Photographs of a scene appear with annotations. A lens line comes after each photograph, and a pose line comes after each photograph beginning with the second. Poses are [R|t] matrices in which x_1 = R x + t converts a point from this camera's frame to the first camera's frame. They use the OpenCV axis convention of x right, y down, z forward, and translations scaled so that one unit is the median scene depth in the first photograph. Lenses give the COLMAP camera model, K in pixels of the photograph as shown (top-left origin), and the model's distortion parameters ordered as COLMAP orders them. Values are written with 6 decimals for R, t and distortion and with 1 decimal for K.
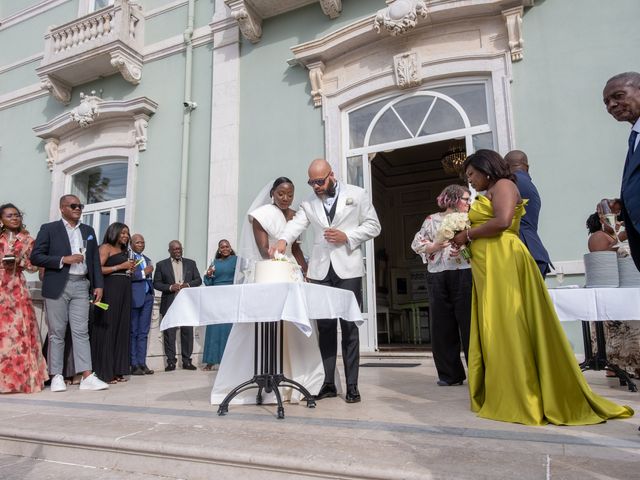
lens RADIAL K [[477.2, 0, 320.0], [0, 477.2, 240.0], [0, 0, 1]] dist [0.008525, -0.014007]
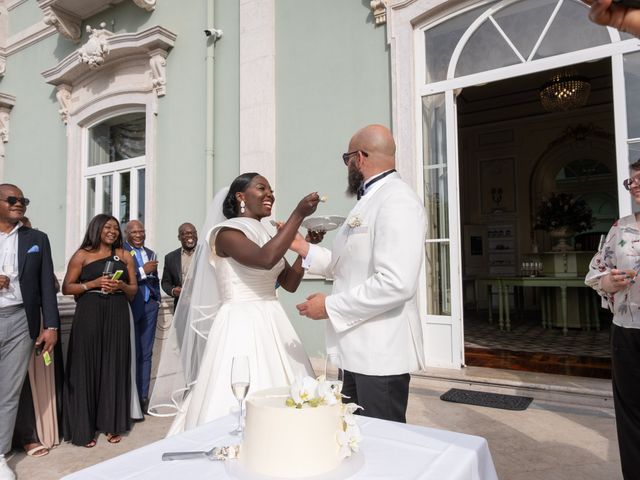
lens RADIAL K [[477.2, 0, 320.0], [0, 477.2, 240.0], [0, 0, 1]] dist [0.008525, -0.014007]
pose [[0.993066, -0.003903, -0.117492, -0.009226], [0.018965, 0.991676, 0.127353, -0.042570], [0.116017, -0.128698, 0.984874, 0.199716]]
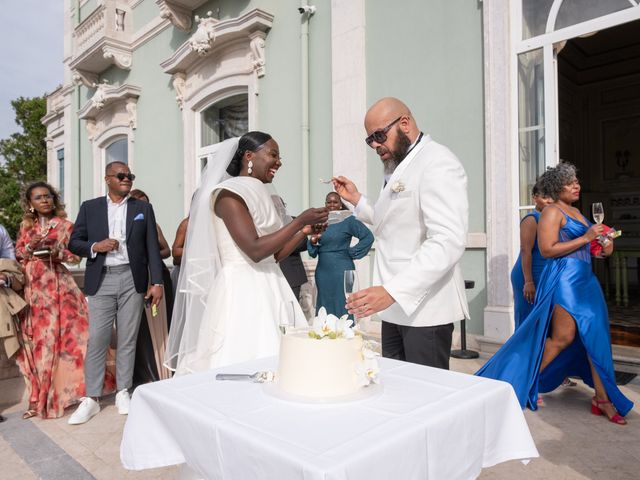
lens RADIAL K [[477.2, 0, 320.0], [0, 477.2, 240.0], [0, 0, 1]] dist [0.008525, -0.014007]
pose [[0.940437, -0.000841, -0.339967, 0.018204], [0.062278, 0.983501, 0.169843, -0.037356], [0.334215, -0.180899, 0.924974, 0.189266]]
